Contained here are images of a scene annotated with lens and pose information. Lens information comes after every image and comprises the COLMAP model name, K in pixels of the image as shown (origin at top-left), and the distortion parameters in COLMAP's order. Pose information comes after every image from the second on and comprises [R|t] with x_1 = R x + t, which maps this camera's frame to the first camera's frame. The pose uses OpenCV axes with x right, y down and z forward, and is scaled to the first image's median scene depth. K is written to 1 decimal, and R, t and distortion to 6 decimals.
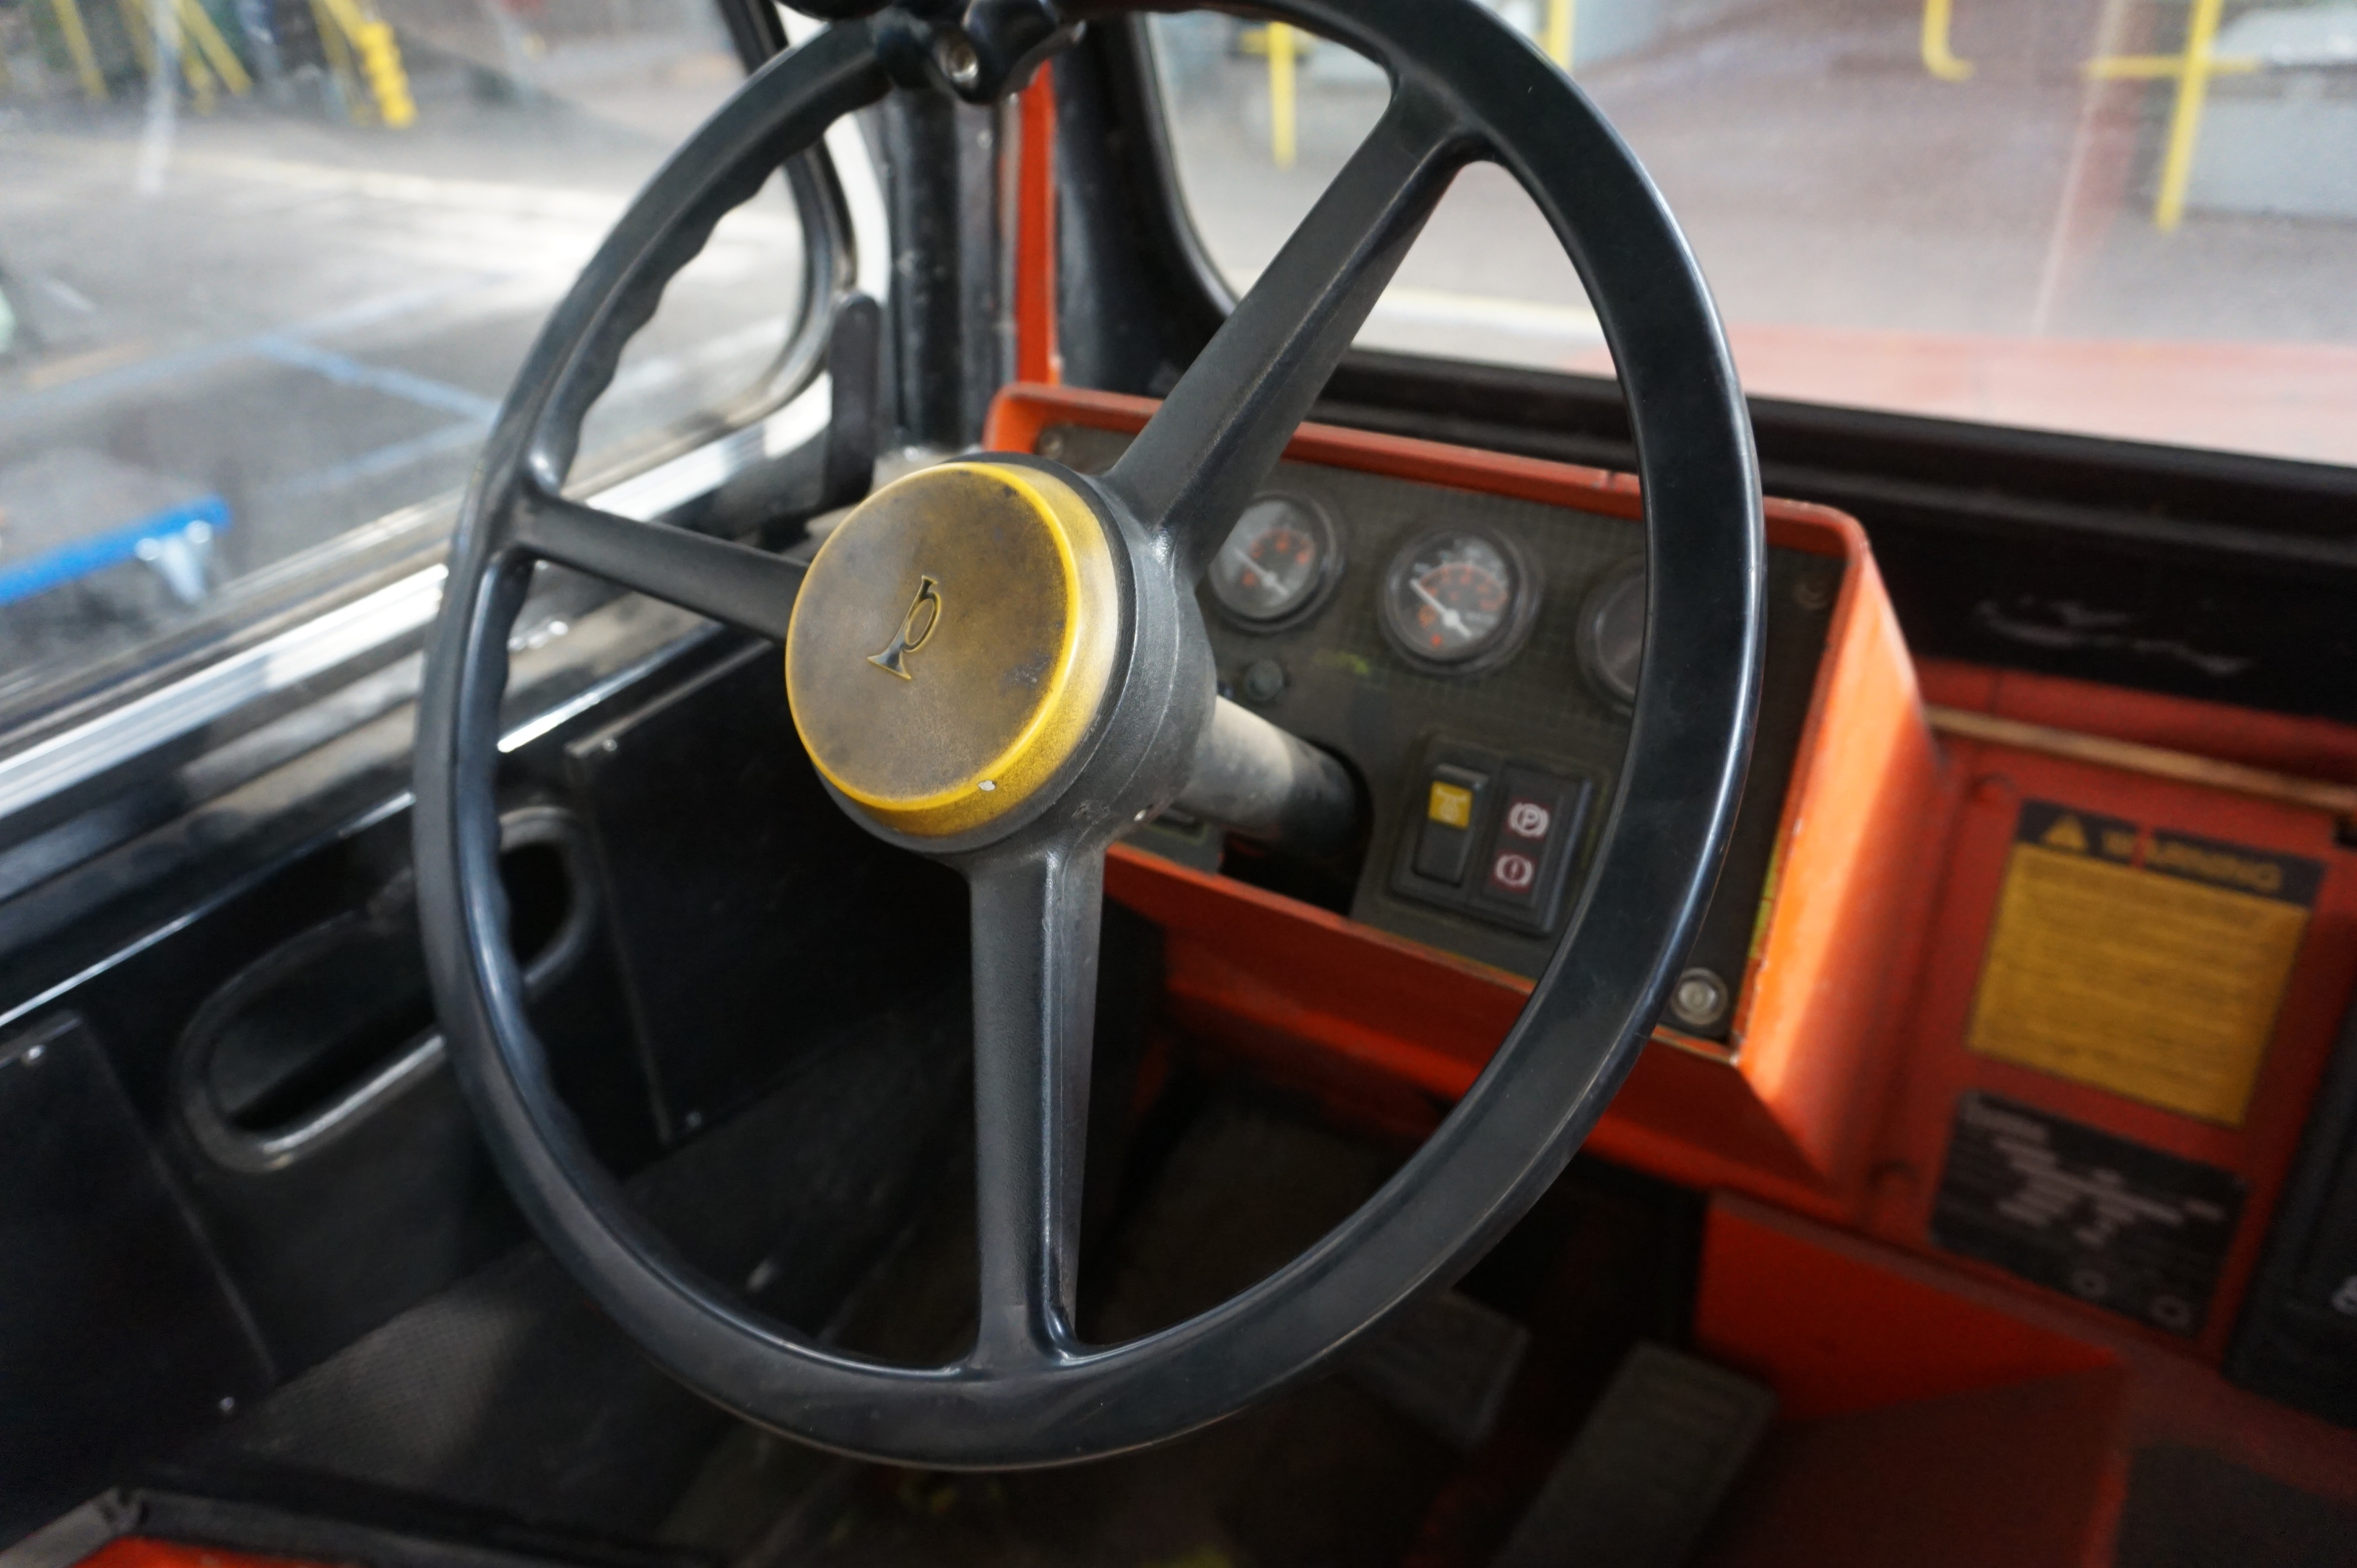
lens RADIAL K [[1593.7, 0, 1170.8], [0, 1593.7, 776.2], [0, 0, 1]] dist [-0.035127, 0.022251]
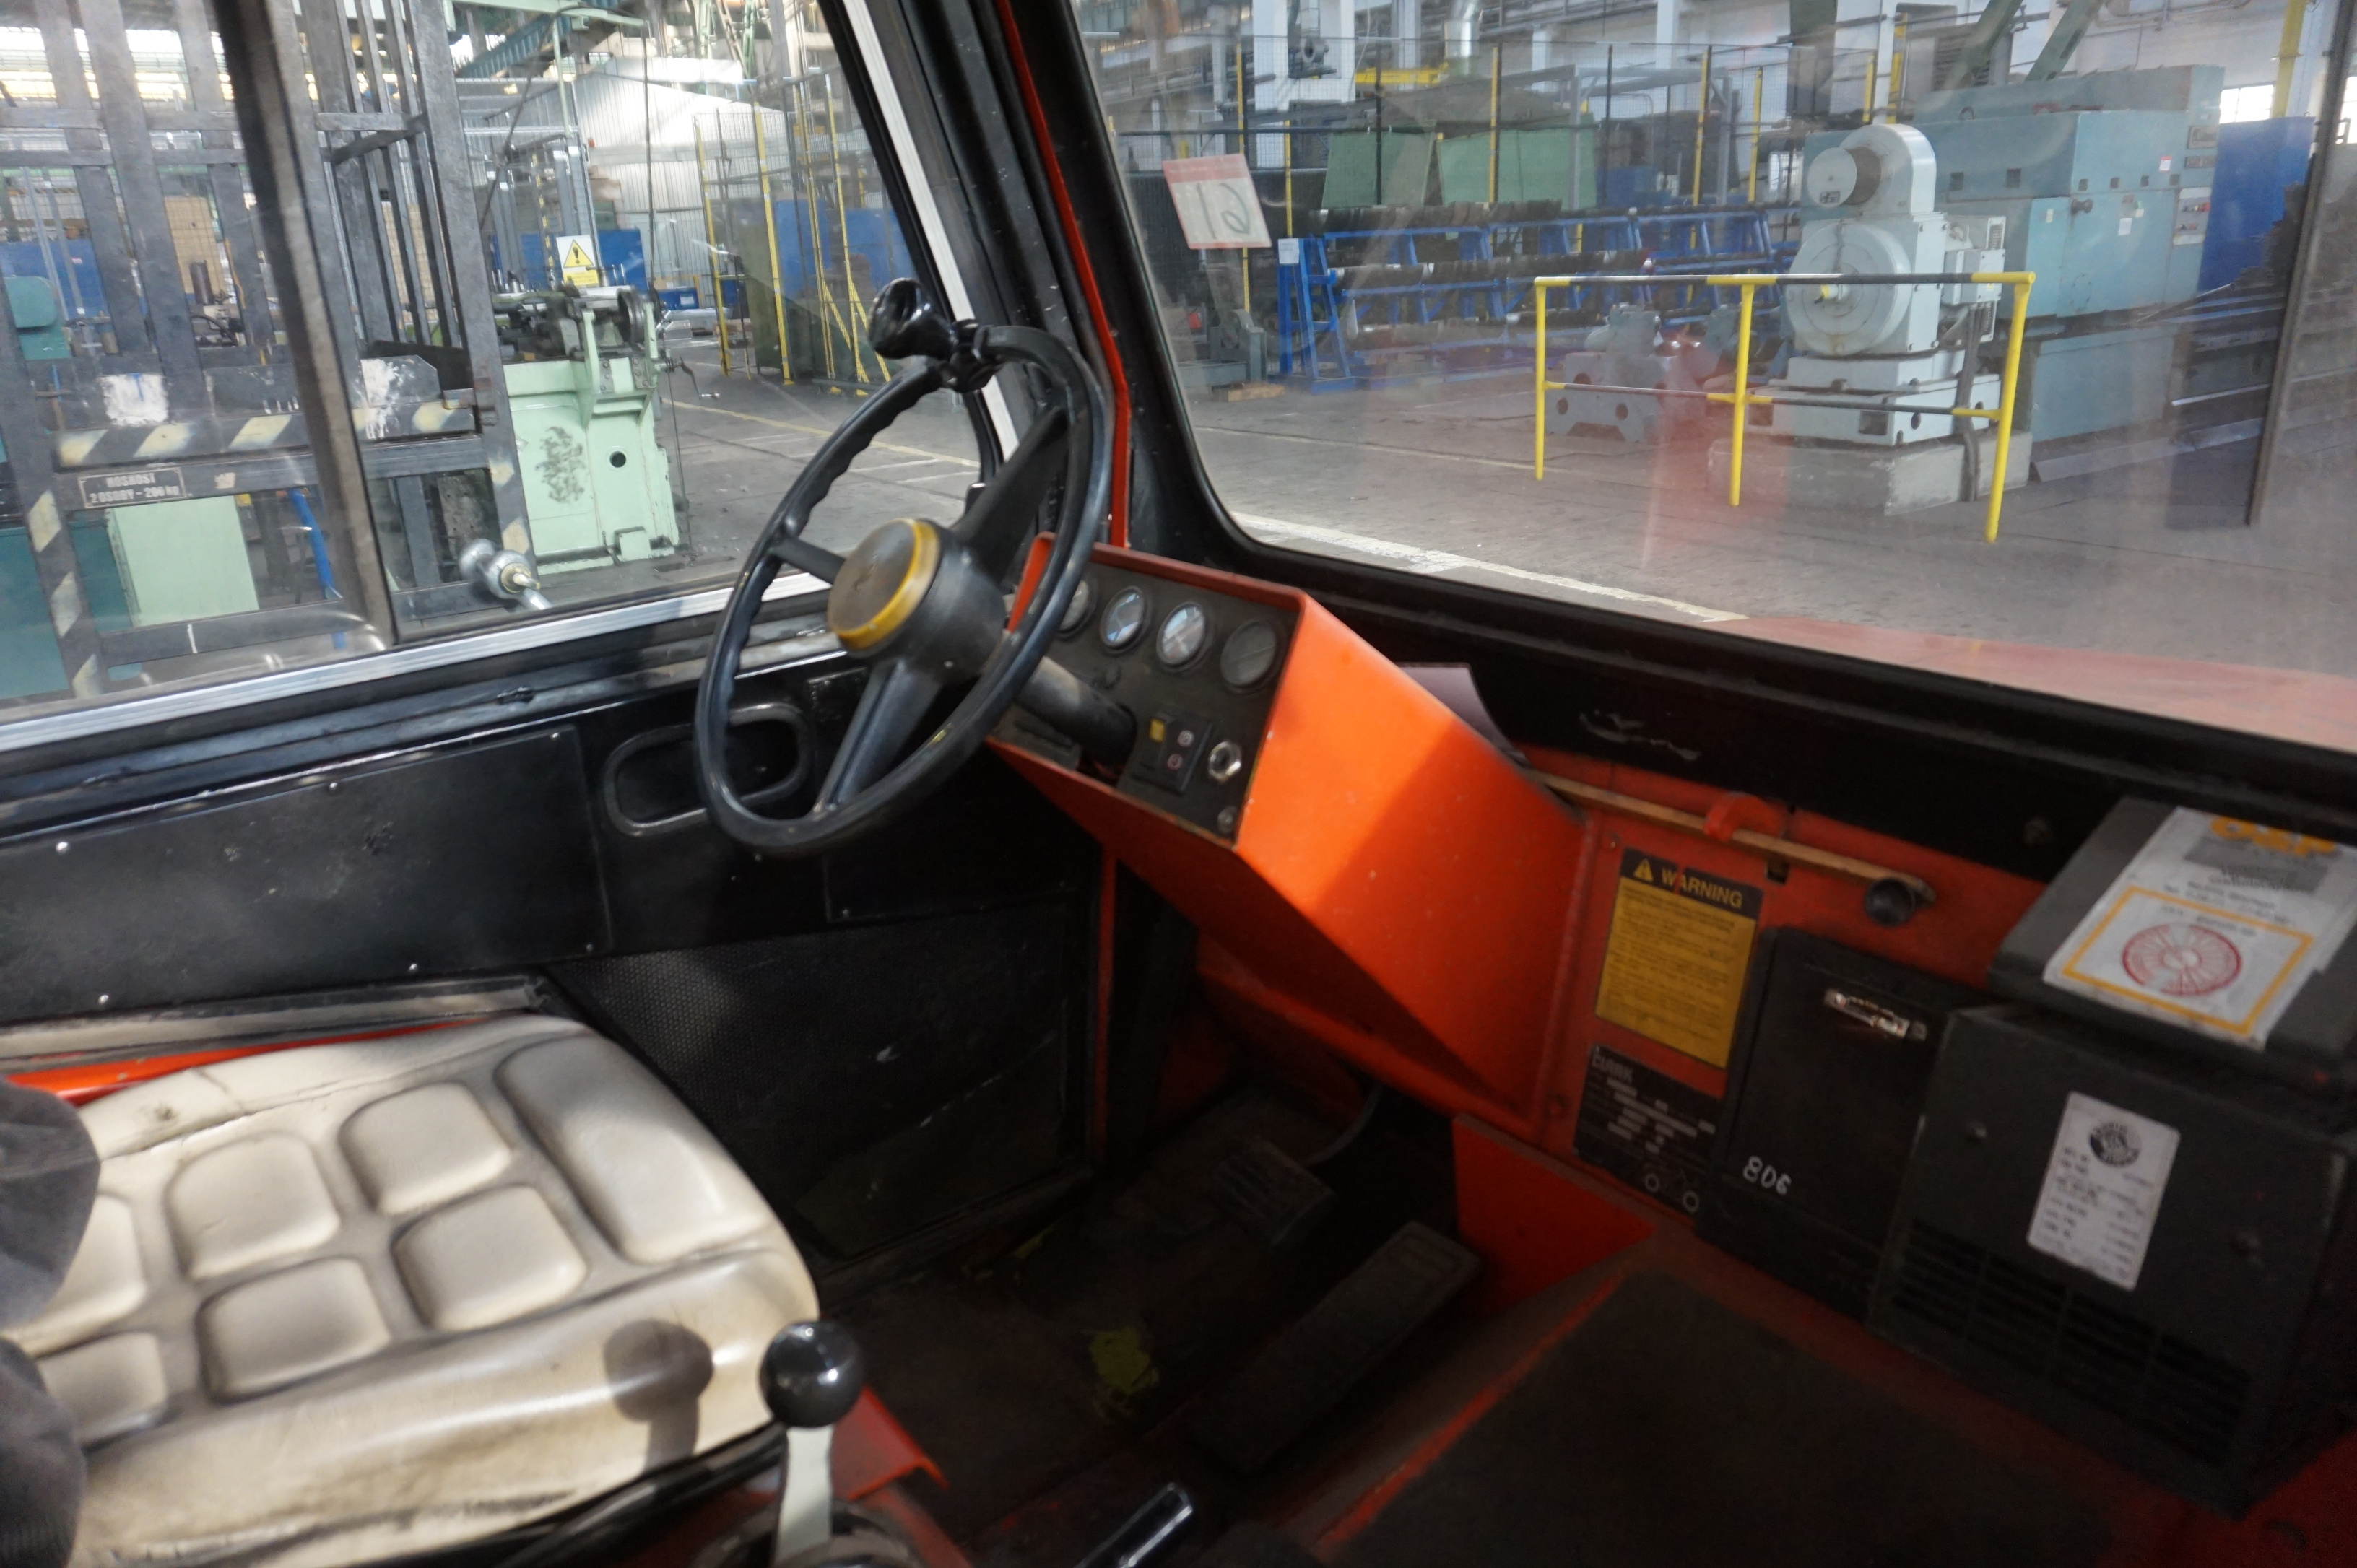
lens RADIAL K [[1605.3, 0, 1178.5], [0, 1605.3, 784.0], [0, 0, 1]] dist [-0.041095, 0.045197]
pose [[0.943957, 0.128341, -0.304095, 0.603496], [-0.183079, 0.970180, -0.158849, 0.293941], [0.274640, 0.205620, 0.939305, -0.661676]]
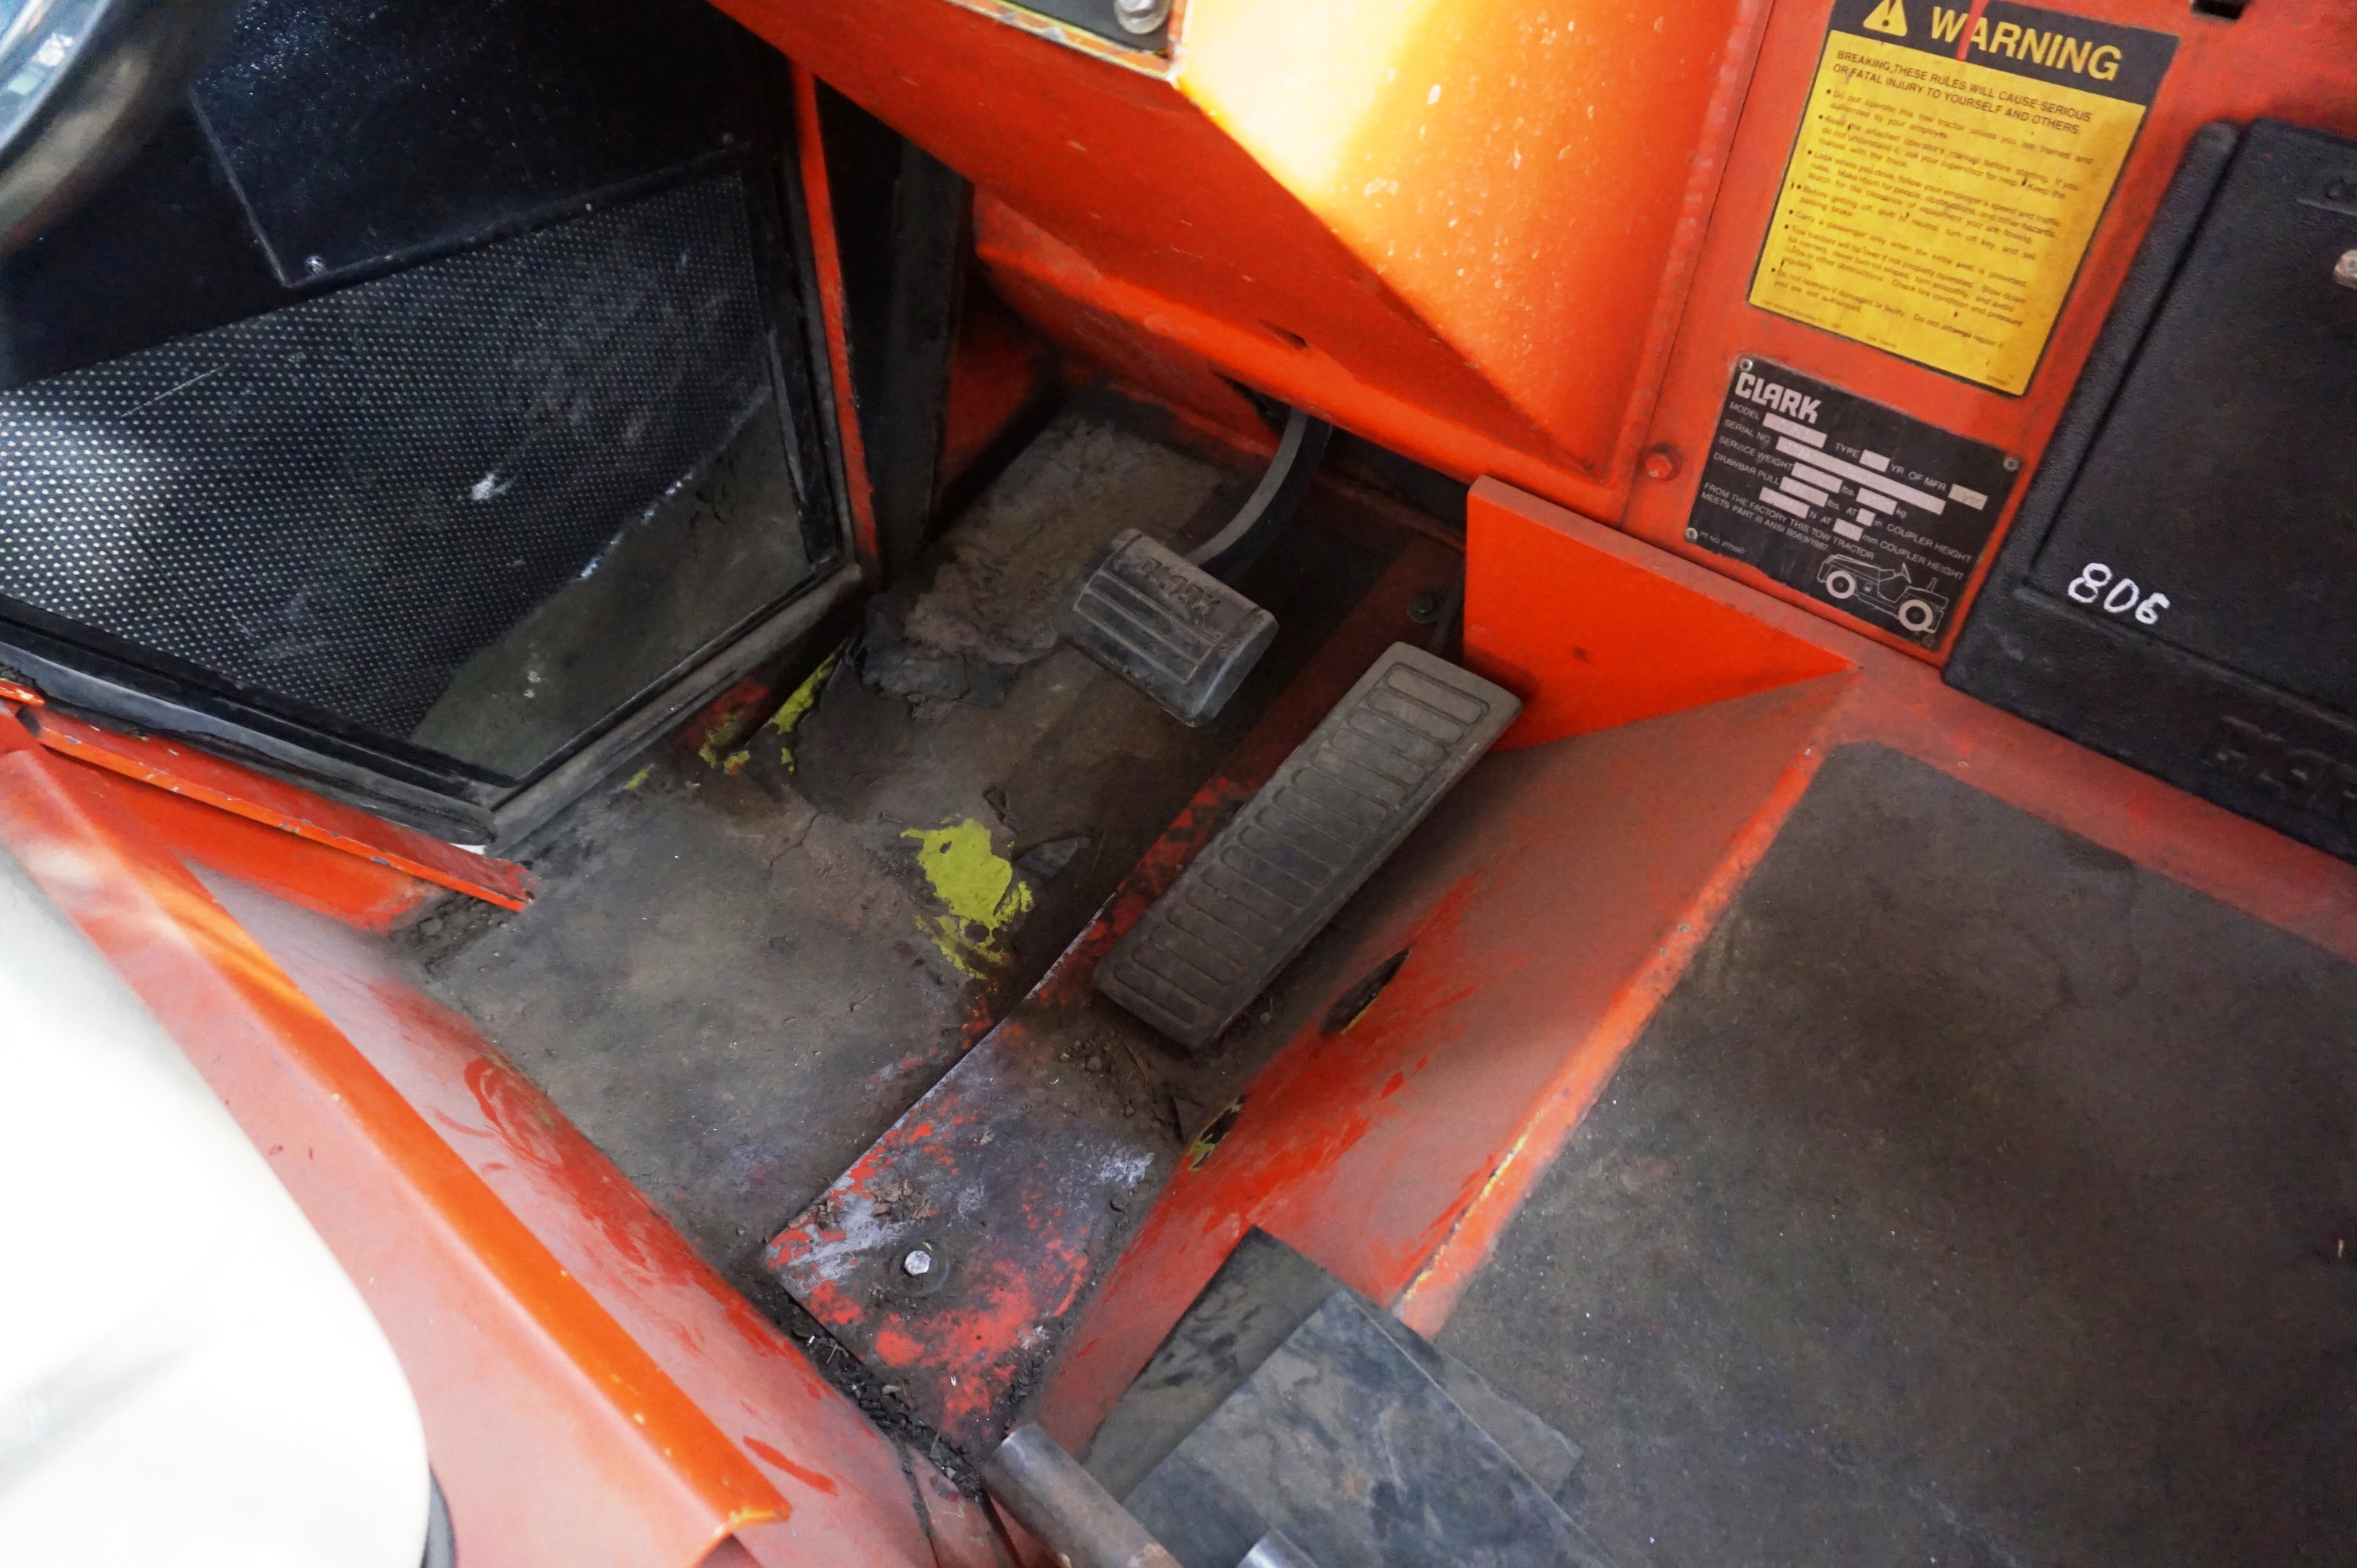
lens RADIAL K [[1605.3, 0, 1178.5], [0, 1605.3, 784.0], [0, 0, 1]] dist [-0.041095, 0.045197]
pose [[0.992709, 0.092668, -0.077087, 0.304851], [-0.063985, 0.947089, 0.314529, 0.177272], [0.102155, -0.307303, 0.946113, 0.068668]]
